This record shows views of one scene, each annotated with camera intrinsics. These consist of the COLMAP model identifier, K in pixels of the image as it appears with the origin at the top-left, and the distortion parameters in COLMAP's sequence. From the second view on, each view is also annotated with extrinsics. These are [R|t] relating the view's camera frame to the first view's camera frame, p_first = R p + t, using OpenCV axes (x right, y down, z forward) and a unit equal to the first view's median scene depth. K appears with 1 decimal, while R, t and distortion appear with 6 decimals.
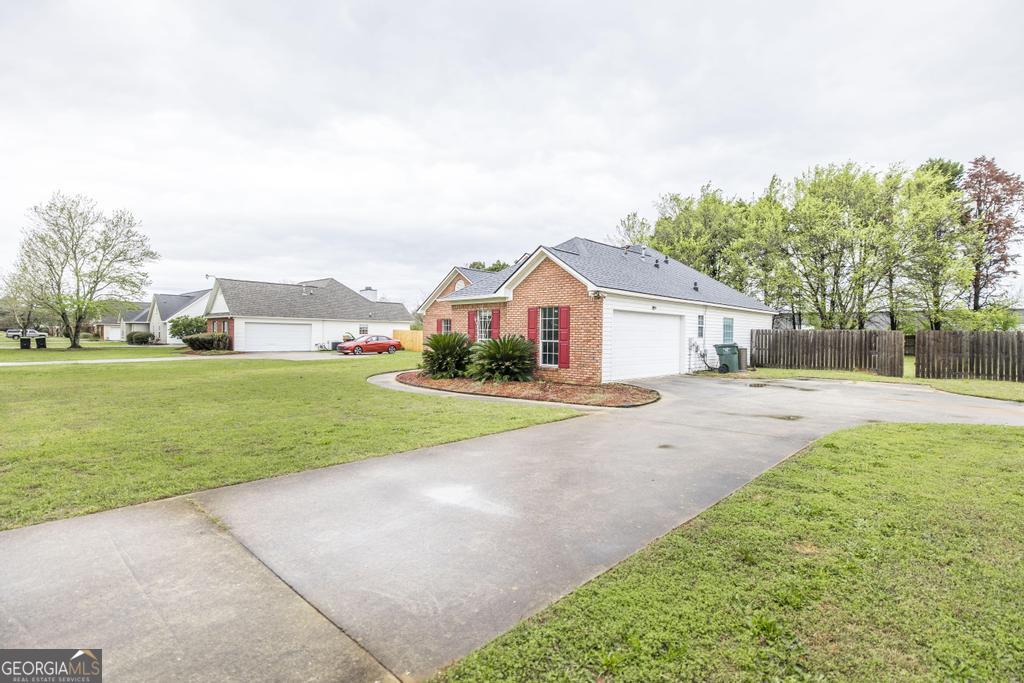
lens RADIAL K [[493.6, 0, 513.4], [0, 493.6, 339.3], [0, 0, 1]] dist [-0.000529, 0.000046]
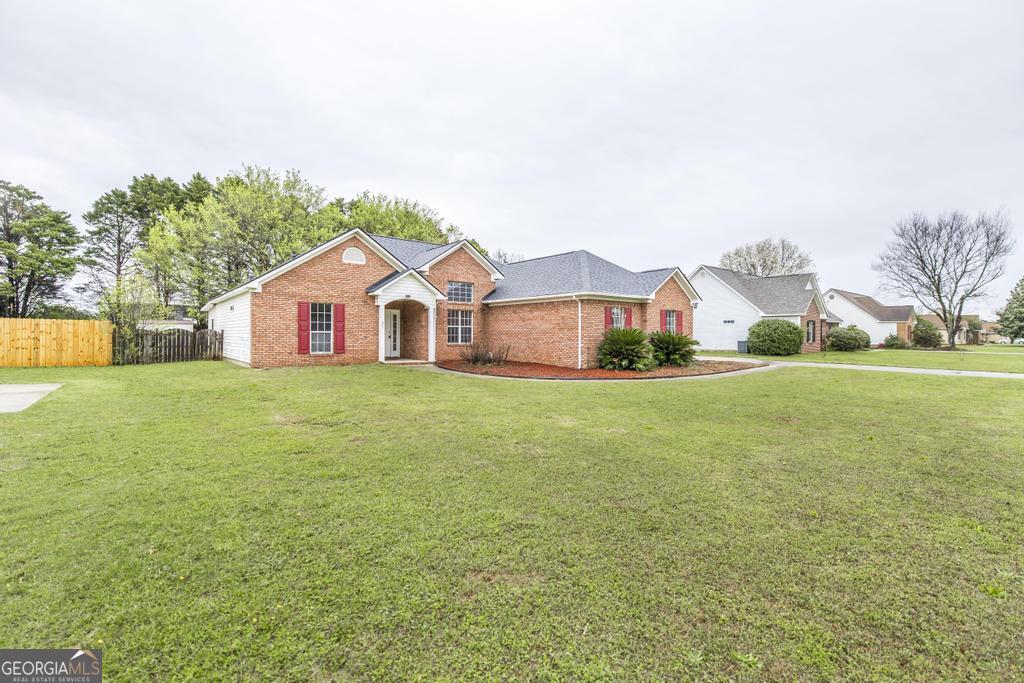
lens RADIAL K [[476.4, 0, 511.4], [0, 476.4, 339.4], [0, 0, 1]] dist [0.002083, -0.000025]
pose [[0.124096, -0.018733, 0.992093, -1.132305], [0.003343, 0.999824, 0.018461, -0.007704], [-0.992265, 0.001026, 0.124136, 1.085731]]
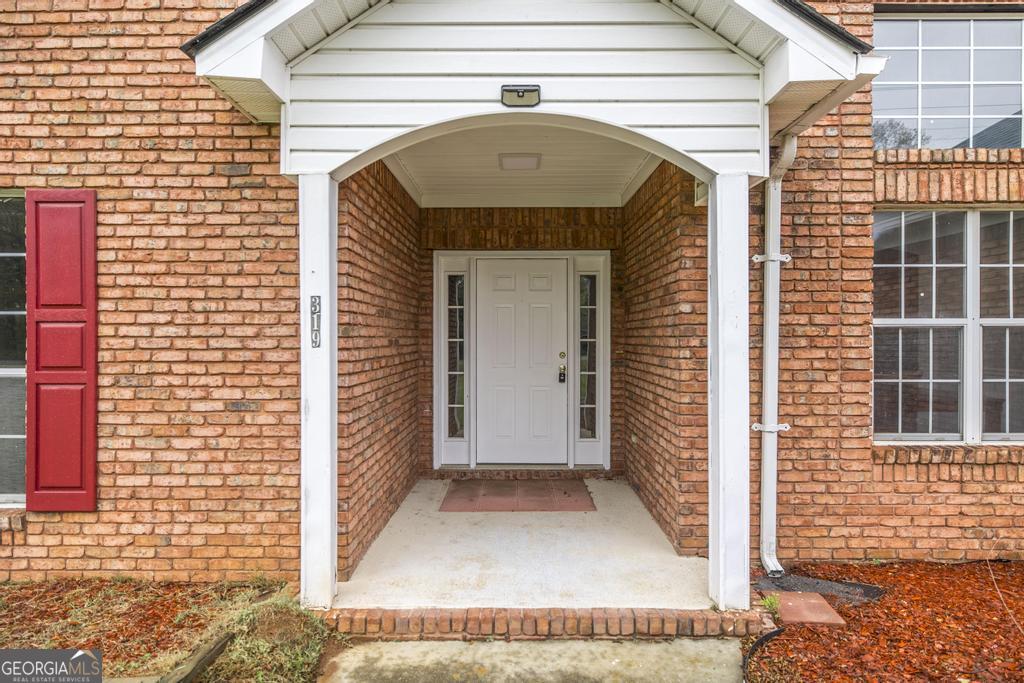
lens RADIAL K [[551.9, 0, 514.5], [0, 551.9, 339.9], [0, 0, 1]] dist [-0.003457, -0.000065]
pose [[0.721180, -0.016474, 0.692552, -0.209660], [0.013432, 0.999862, 0.009797, -0.016441], [-0.692618, 0.002237, 0.721301, 1.336199]]
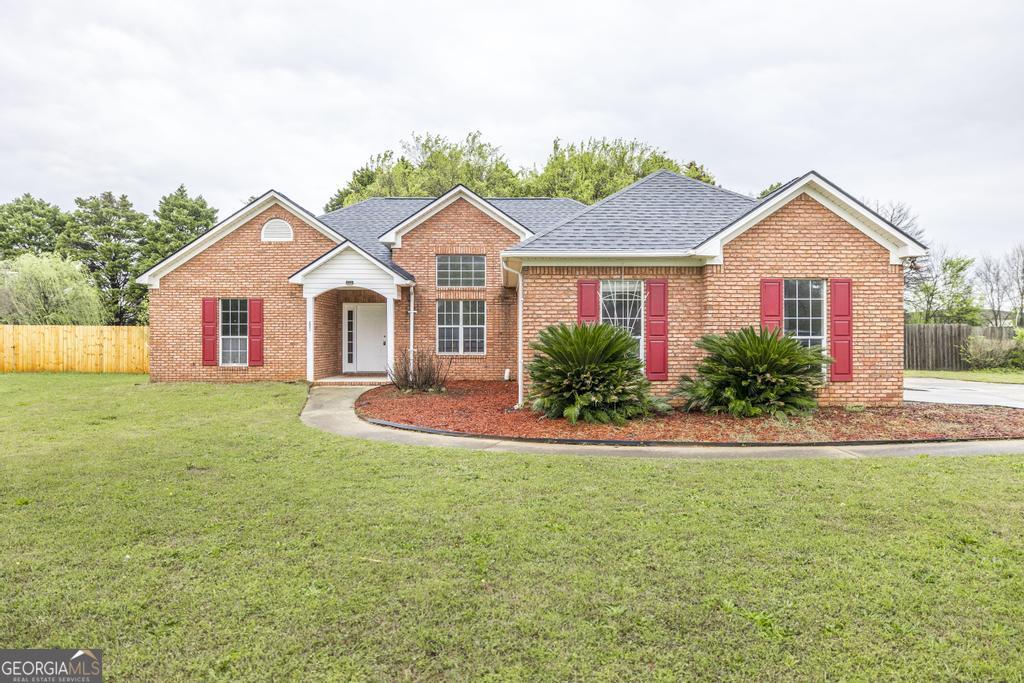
lens RADIAL K [[639.7, 0, 509.3], [0, 639.7, 342.2], [0, 0, 1]] dist [0.001099, -0.002545]
pose [[0.712243, -0.015191, 0.701769, -0.602147], [0.012592, 0.999881, 0.008863, -0.001538], [-0.701820, 0.002524, 0.712350, 0.596816]]
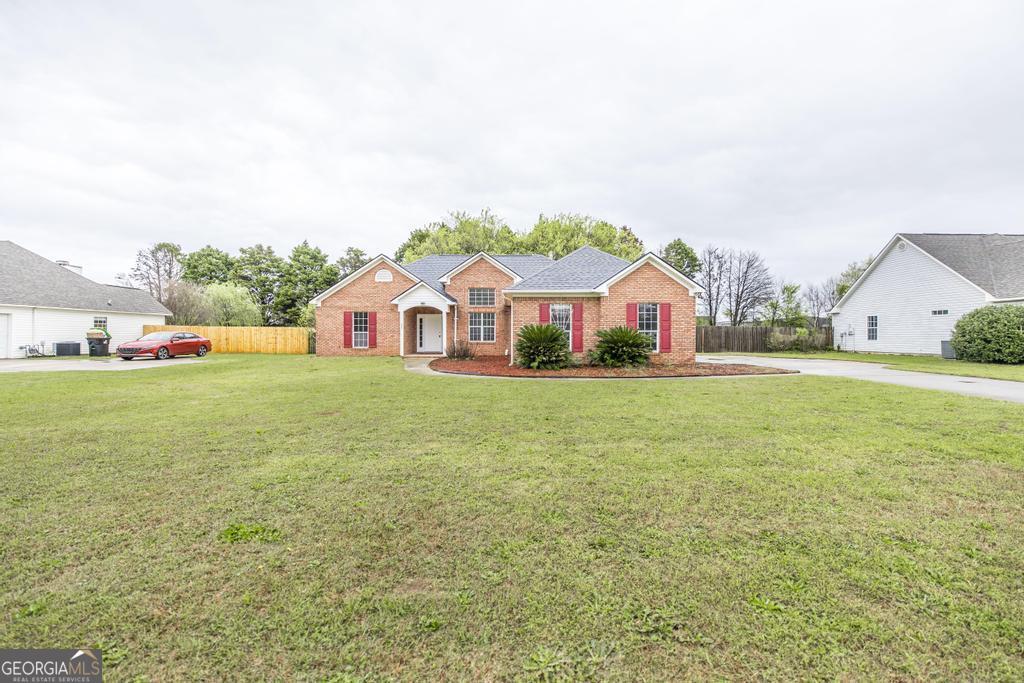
lens RADIAL K [[436.5, 0, 511.0], [0, 436.5, 341.4], [0, 0, 1]] dist [0.008306, -0.000273]
pose [[0.713391, -0.017226, 0.700554, -0.785551], [0.012430, 0.999852, 0.011928, 0.009985], [-0.700656, 0.000198, 0.713499, 0.394988]]
